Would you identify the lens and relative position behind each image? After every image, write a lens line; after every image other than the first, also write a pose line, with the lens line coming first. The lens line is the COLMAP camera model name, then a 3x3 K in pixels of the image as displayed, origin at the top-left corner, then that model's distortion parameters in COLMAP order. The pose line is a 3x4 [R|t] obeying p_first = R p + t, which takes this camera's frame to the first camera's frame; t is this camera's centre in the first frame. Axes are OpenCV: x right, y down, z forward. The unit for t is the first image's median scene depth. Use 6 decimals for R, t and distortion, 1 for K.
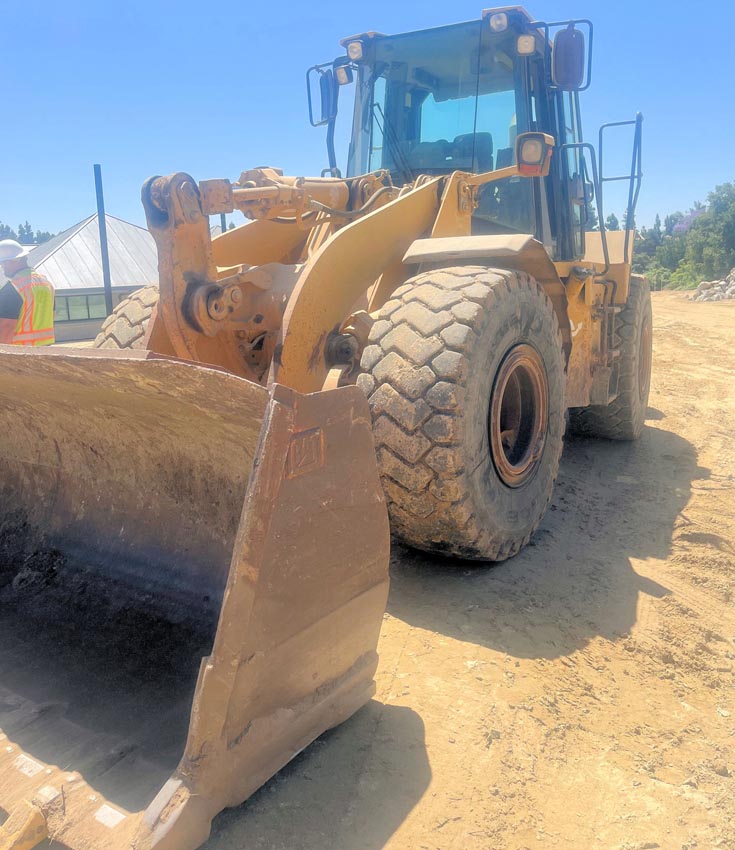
lens RADIAL K [[702.8, 0, 367.5], [0, 702.8, 425.0], [0, 0, 1]] dist [0.078267, -0.147418]
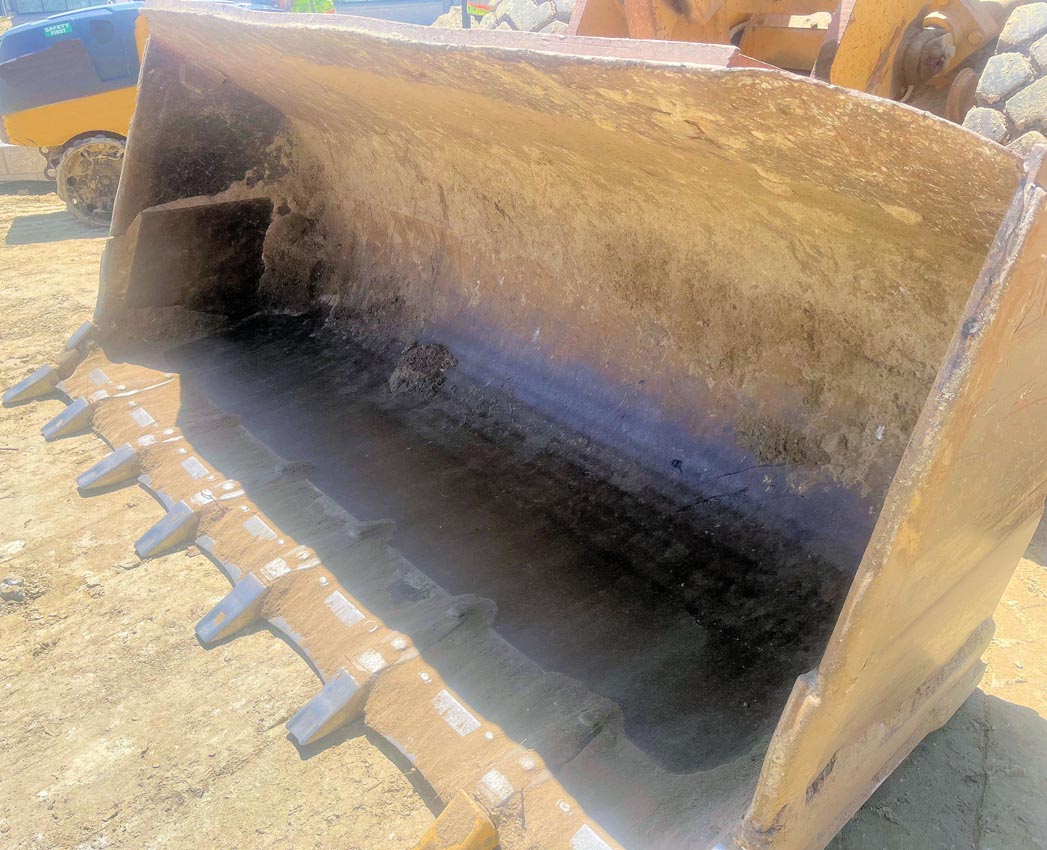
lens RADIAL K [[757.1, 0, 523.5], [0, 757.1, 425.0], [0, 0, 1]] dist [0.045693, -0.076753]
pose [[0.973706, 0.131952, -0.185703, -0.220472], [-0.059940, 0.934840, 0.349973, -0.027891], [0.219782, -0.329640, 0.918168, 0.298858]]
